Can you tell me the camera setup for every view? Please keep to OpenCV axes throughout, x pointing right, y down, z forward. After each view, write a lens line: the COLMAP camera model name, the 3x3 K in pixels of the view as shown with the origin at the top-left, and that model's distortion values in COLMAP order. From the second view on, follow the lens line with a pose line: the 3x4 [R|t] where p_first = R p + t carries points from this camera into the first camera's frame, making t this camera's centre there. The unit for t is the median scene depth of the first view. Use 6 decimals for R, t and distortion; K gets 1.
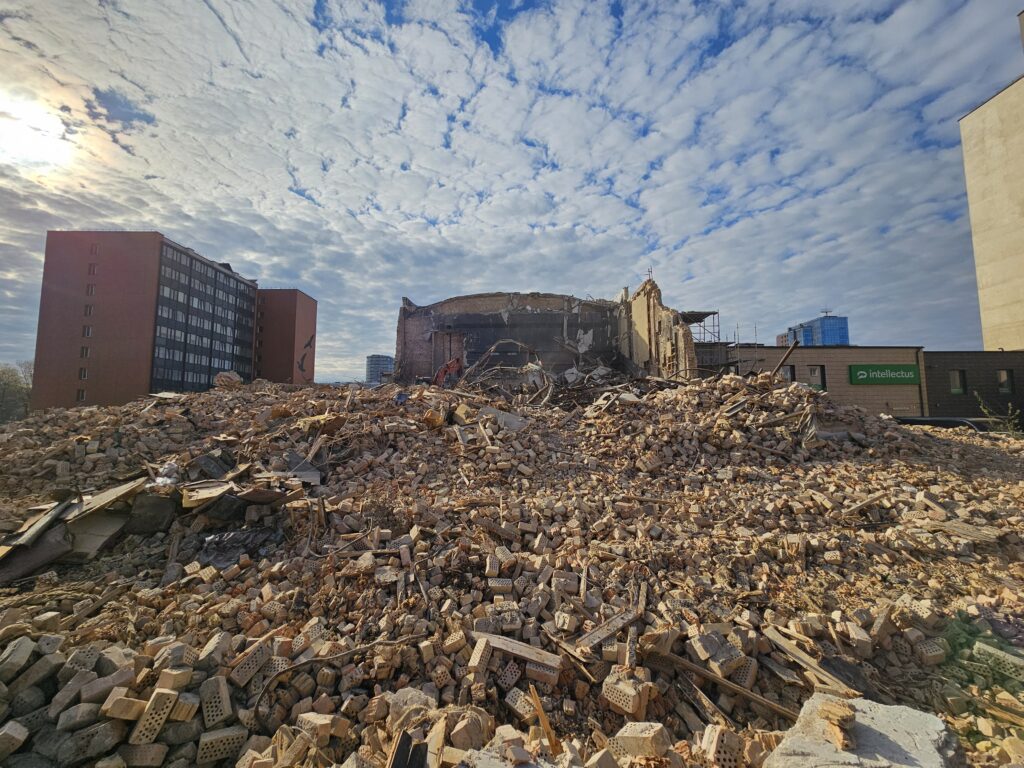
lens RADIAL K [[418.5, 0, 512.7], [0, 418.5, 382.7], [0, 0, 1]] dist [0.002998, 0.001024]
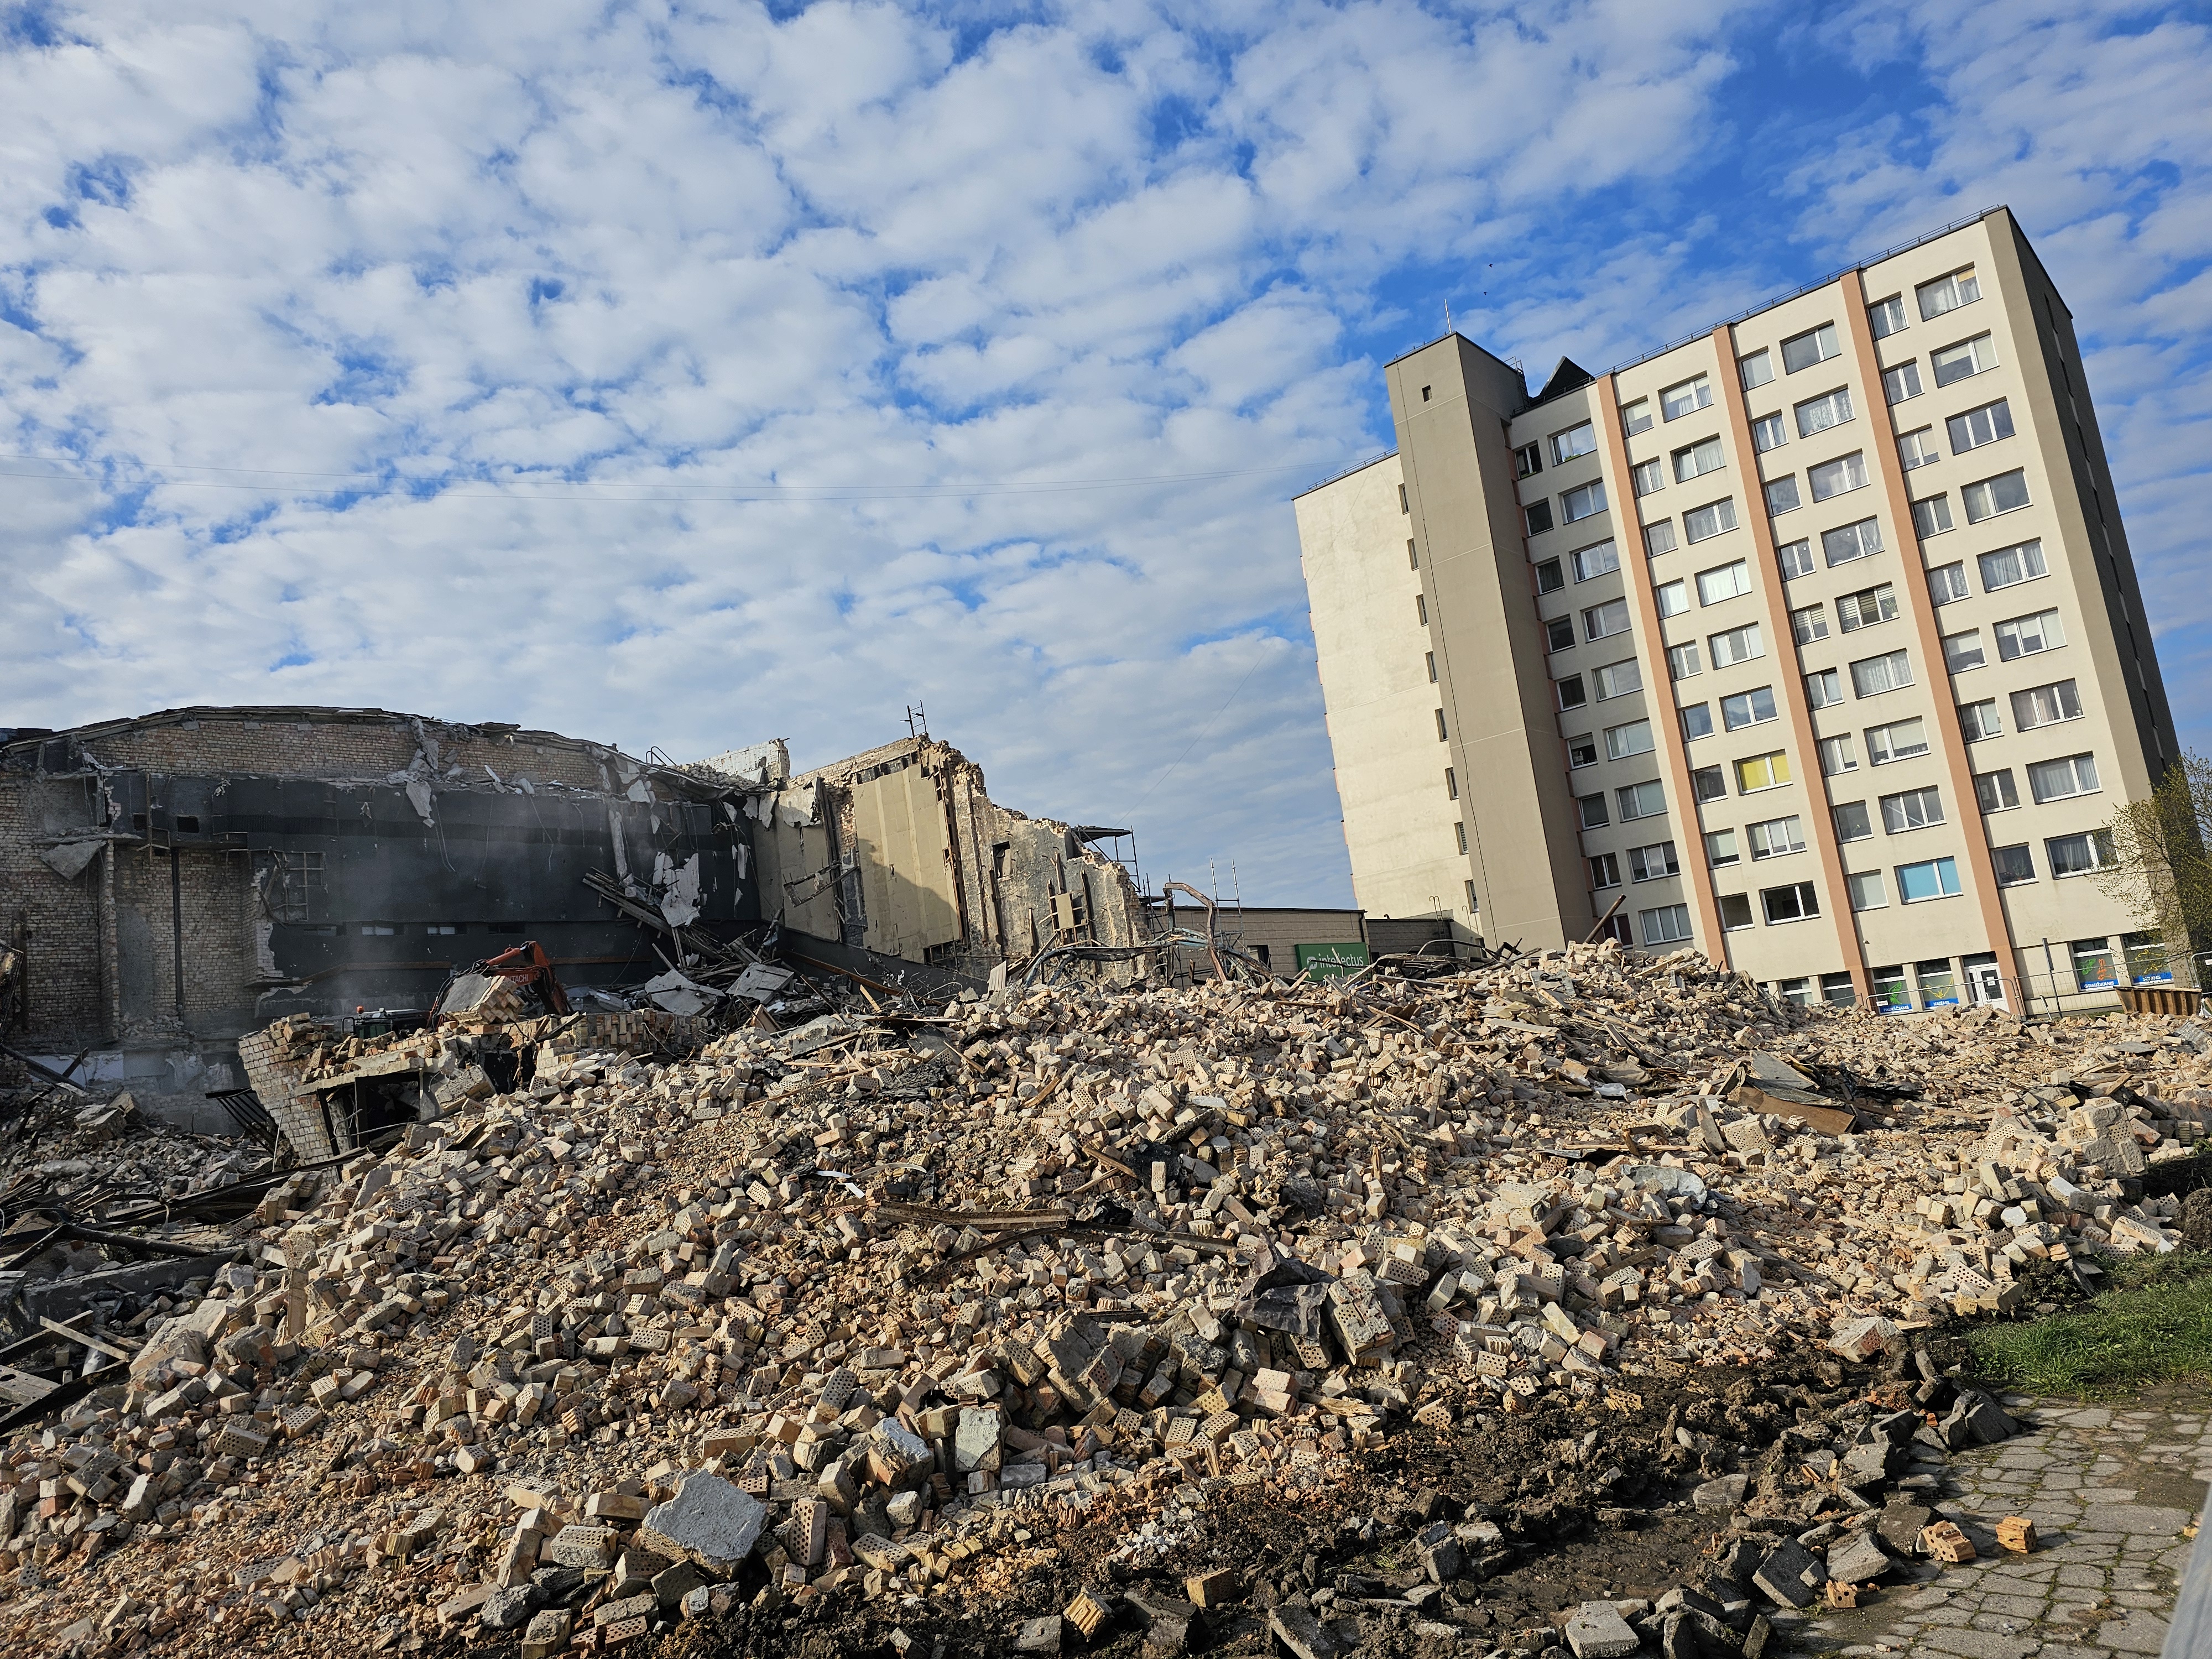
lens RADIAL K [[1497.2, 0, 1107.8], [0, 1497.2, 842.3], [0, 0, 1]] dist [0.061388, -0.050521]
pose [[0.641678, 0.042612, 0.765790, -2.498448], [0.062644, 0.992208, -0.107703, 0.051296], [-0.764412, 0.117083, 0.634008, -0.001215]]
